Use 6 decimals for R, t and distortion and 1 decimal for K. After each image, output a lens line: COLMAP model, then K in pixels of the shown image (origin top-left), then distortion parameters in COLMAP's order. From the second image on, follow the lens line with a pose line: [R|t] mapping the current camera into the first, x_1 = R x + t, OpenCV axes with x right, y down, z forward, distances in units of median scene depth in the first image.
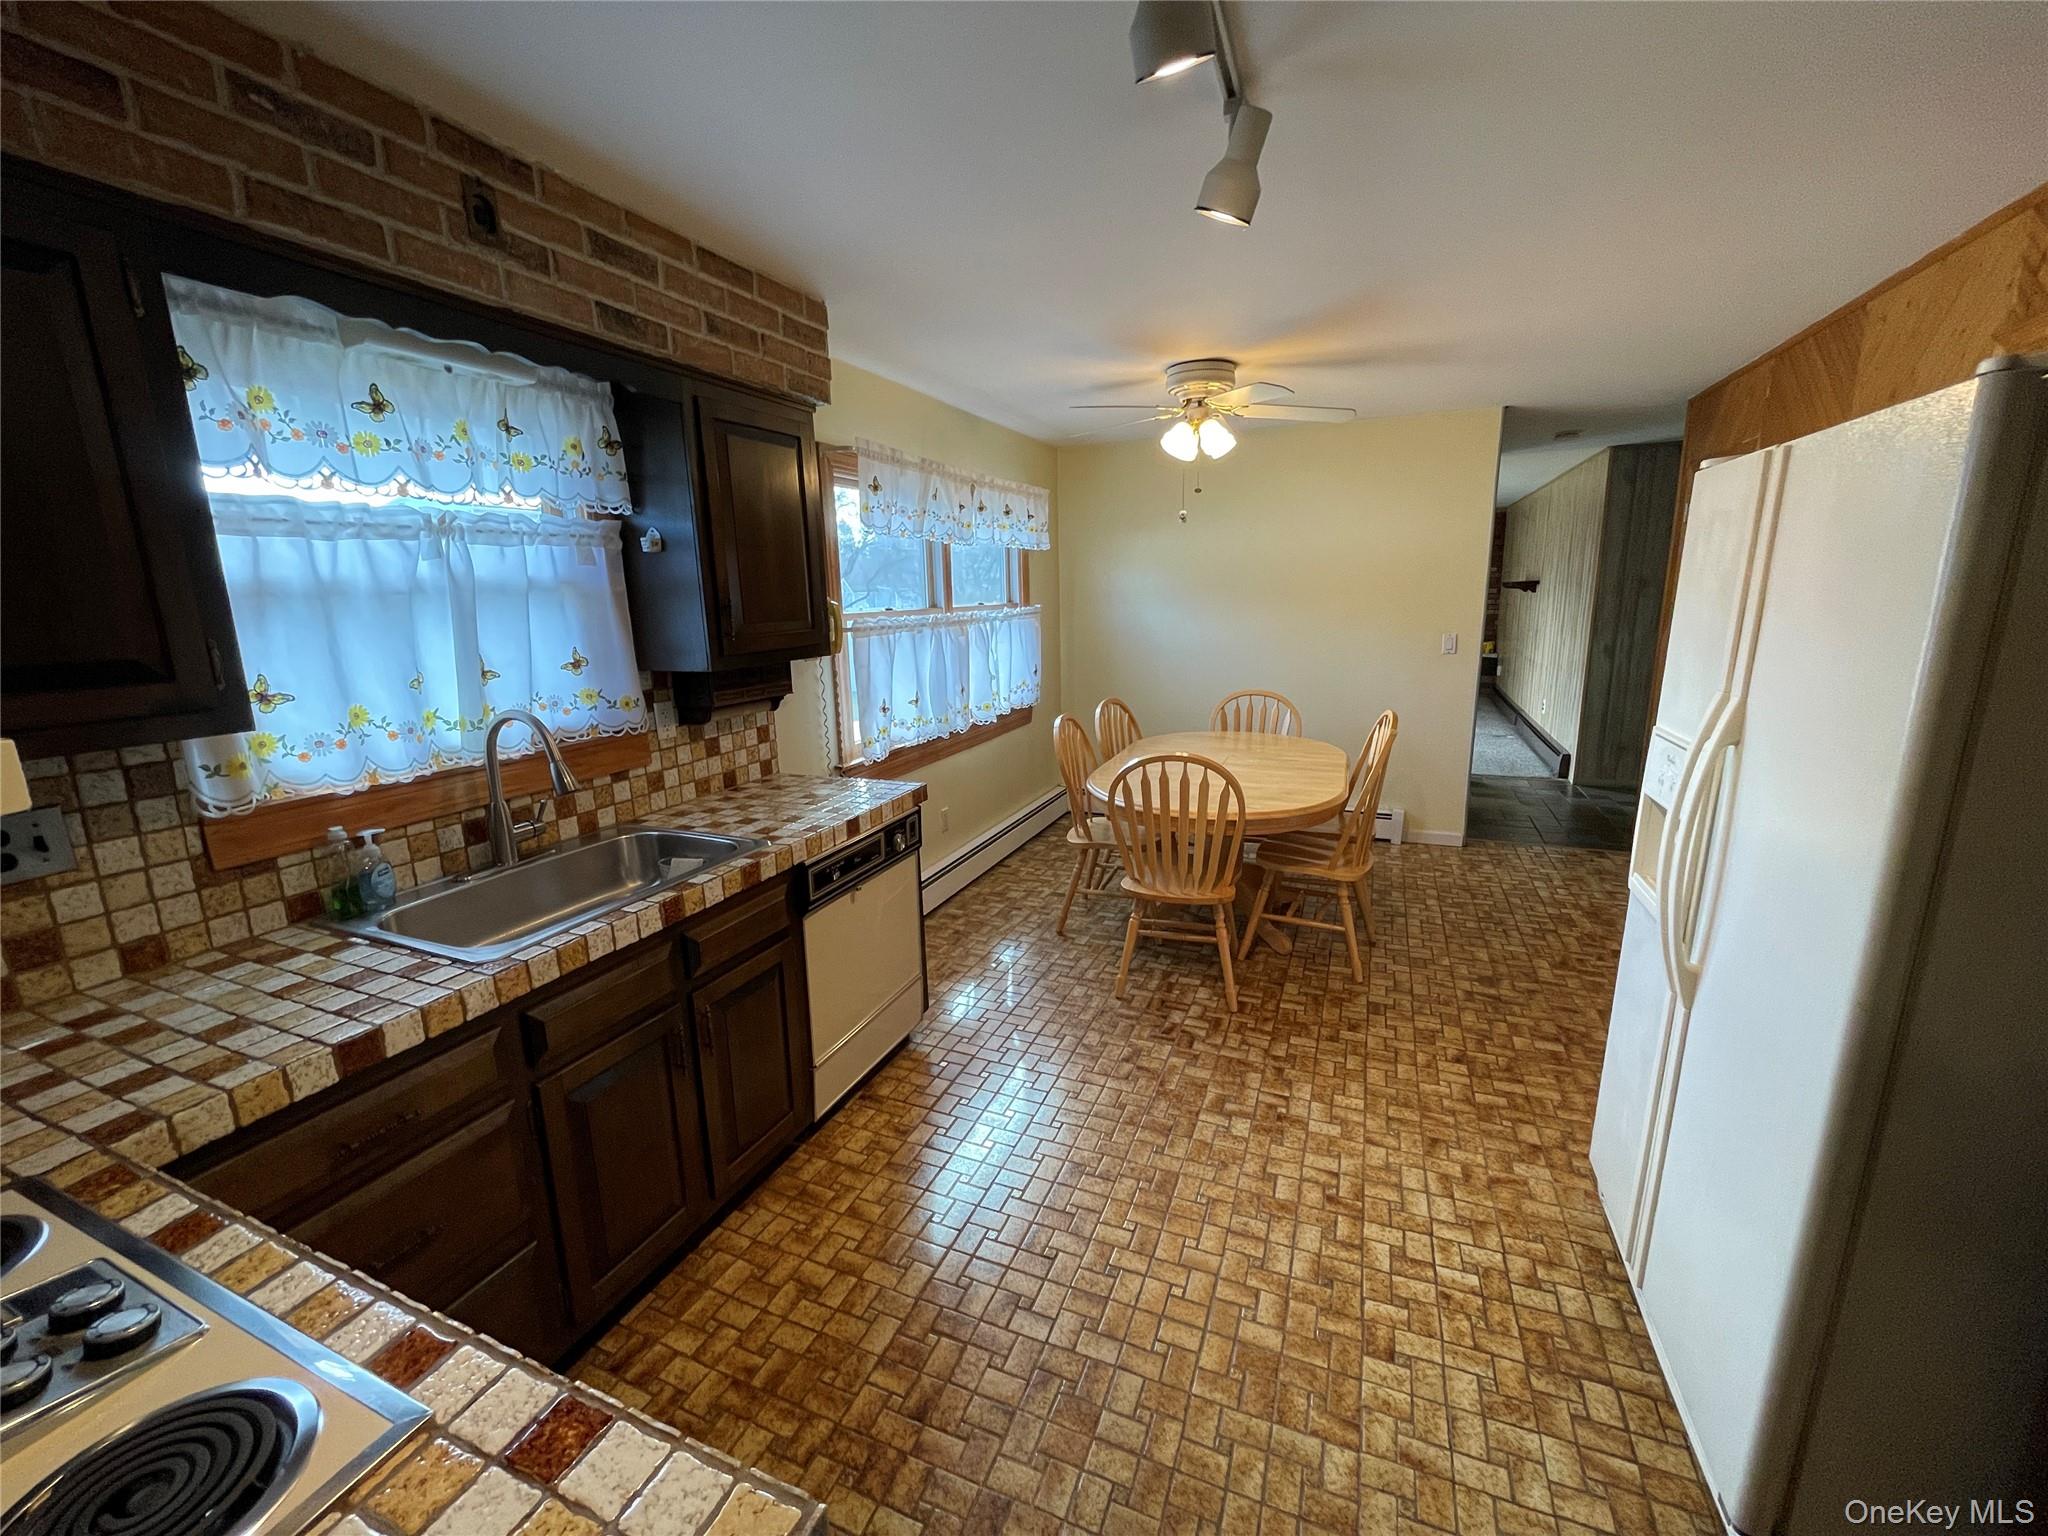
lens RADIAL K [[824.3, 0, 1022.1], [0, 824.3, 768.0], [0, 0, 1]] dist [-0.003549, 0.000107]
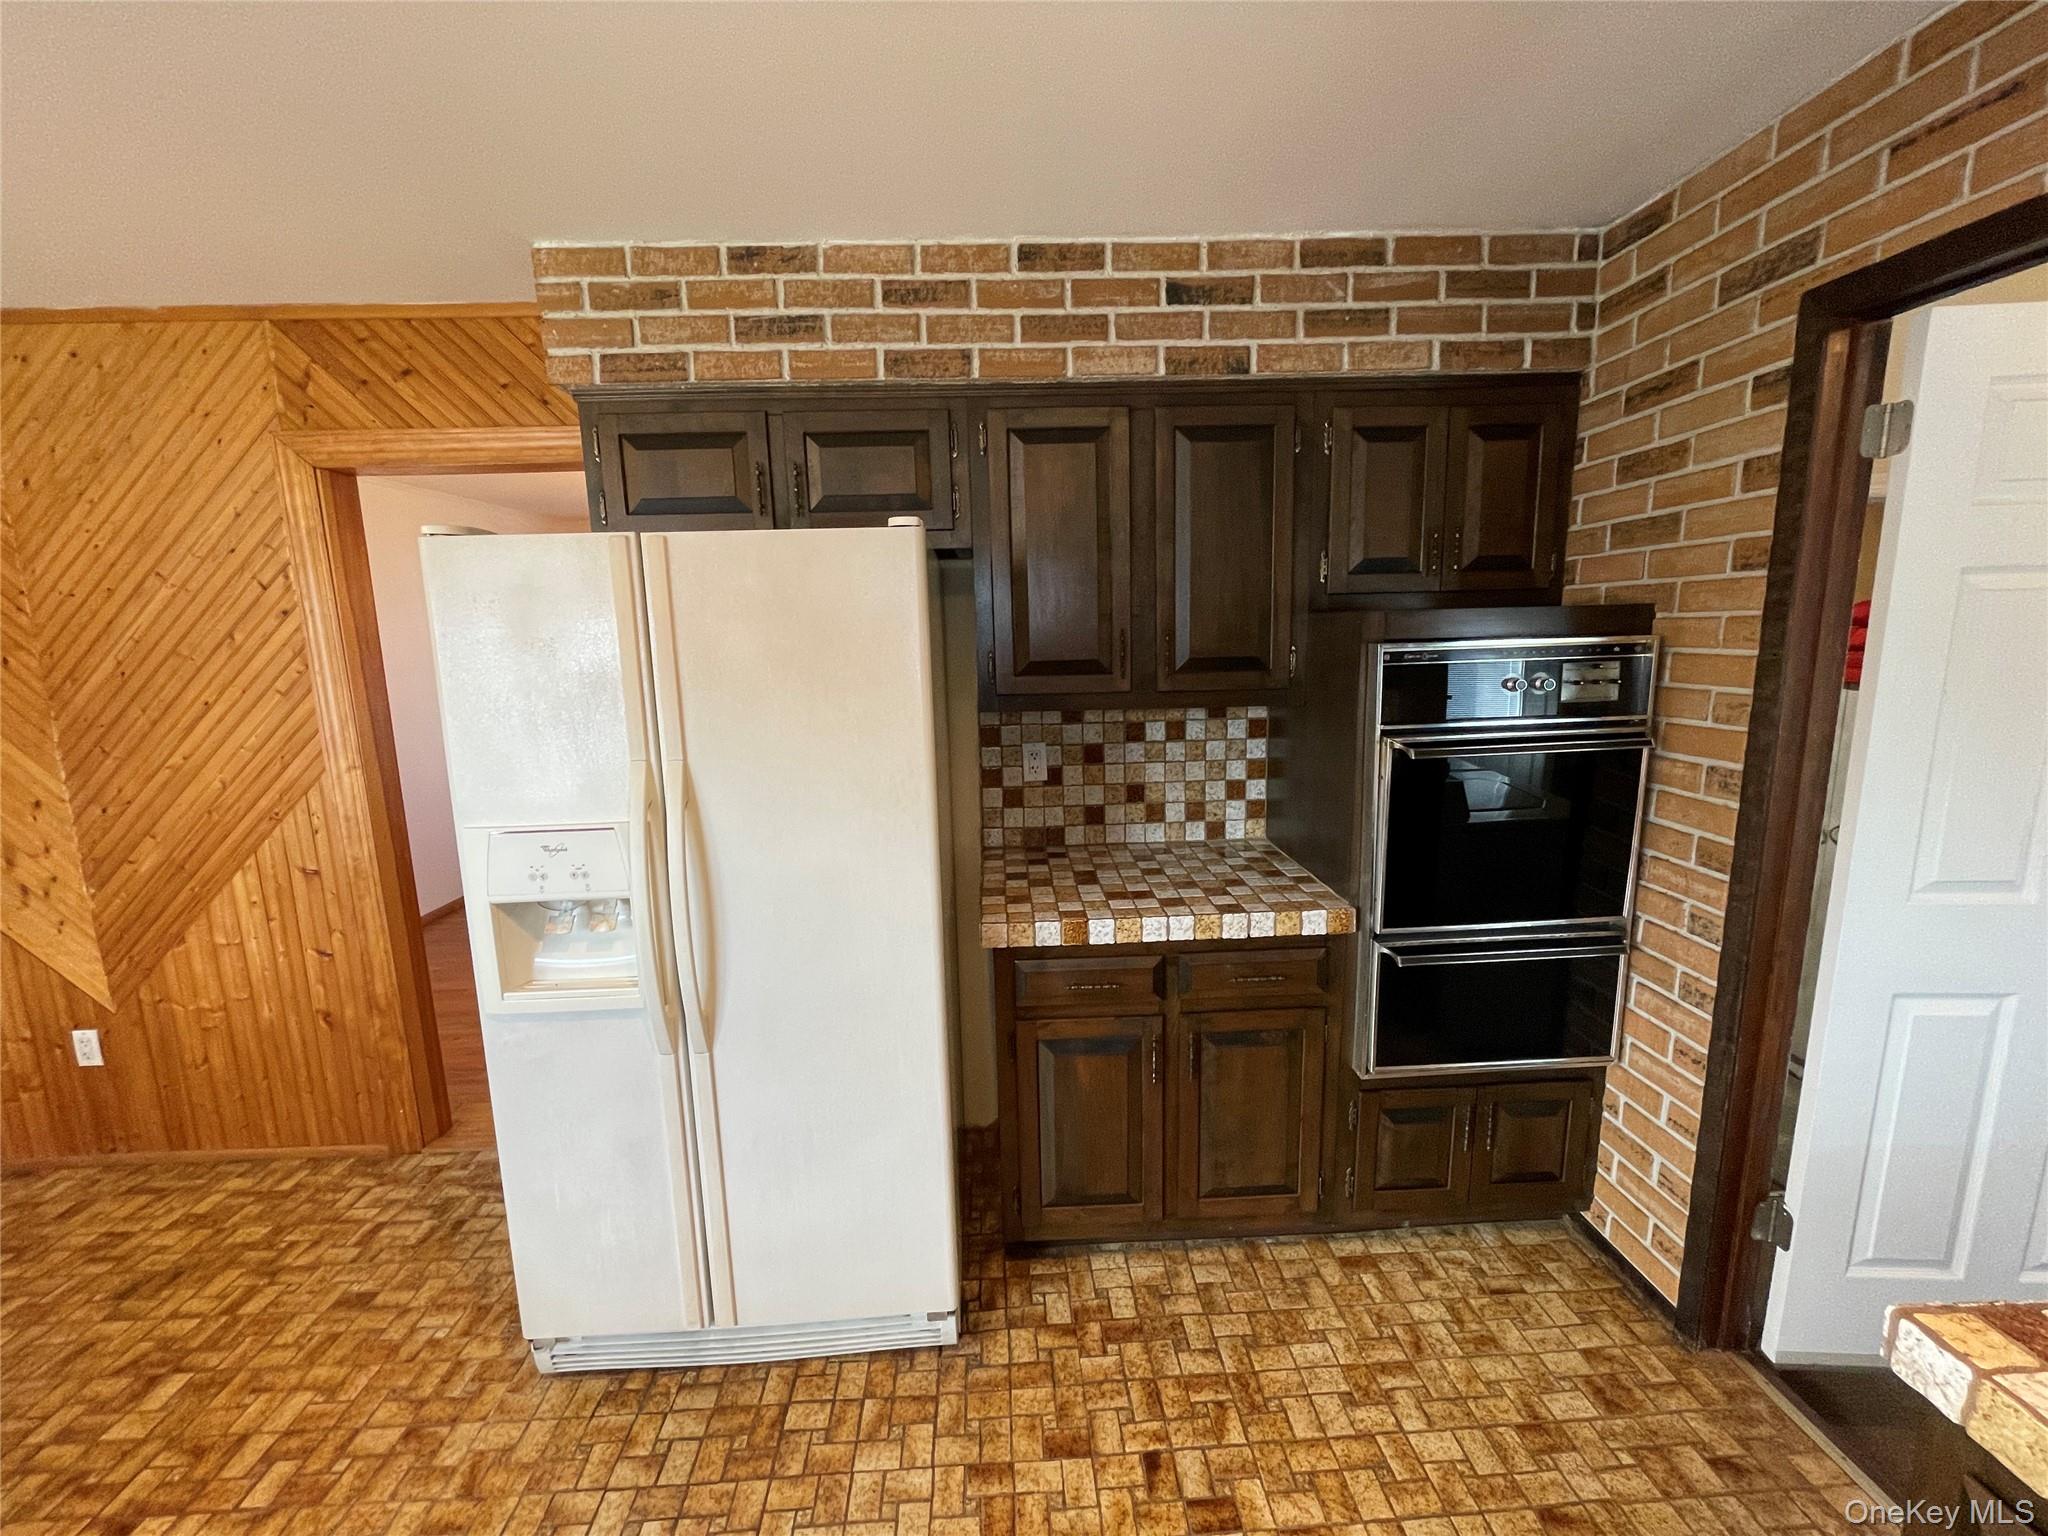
lens RADIAL K [[824.3, 0, 1026.4], [0, 824.3, 763.8], [0, 0, 1]] dist [-0.003549, 0.000107]
pose [[-0.426106, -0.110972, 0.897841, -0.212417], [0.223527, 0.948763, 0.223350, -0.155135], [-0.876624, 0.295863, -0.379469, 0.705365]]
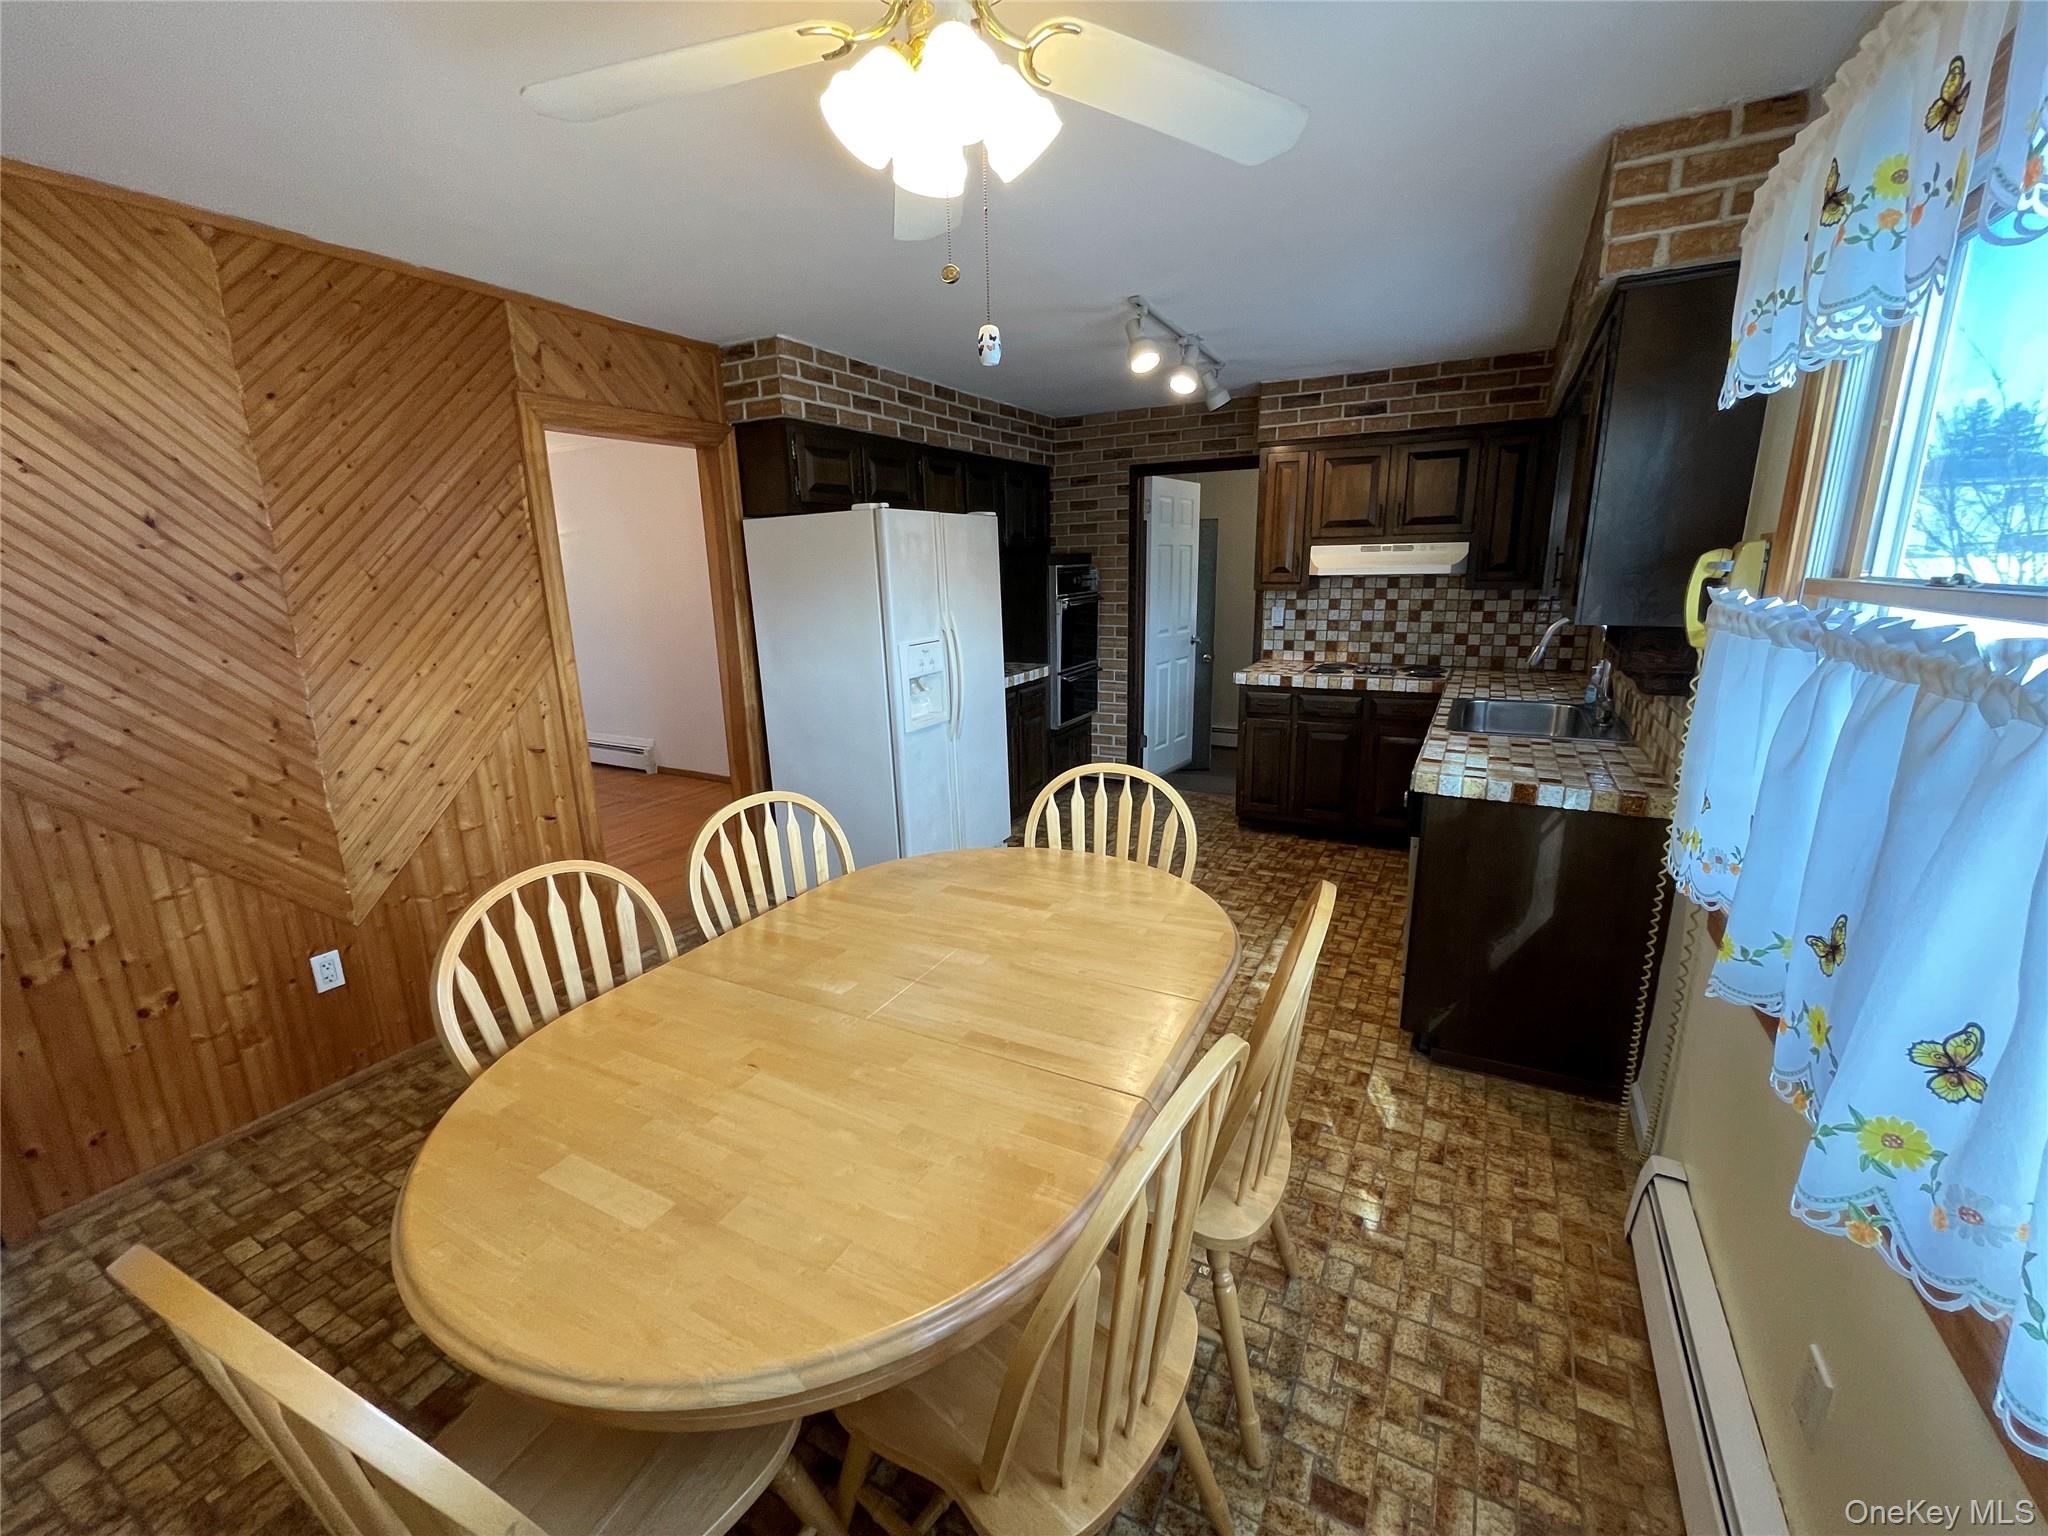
lens RADIAL K [[824.3, 0, 1024.5], [0, 824.3, 760.2], [0, 0, 1]] dist [-0.003549, 0.000107]
pose [[-0.994215, 0.022973, 0.104920, 0.267781], [0.065989, 0.901395, 0.427939, -0.526422], [-0.084743, 0.432387, -0.897697, 2.452900]]
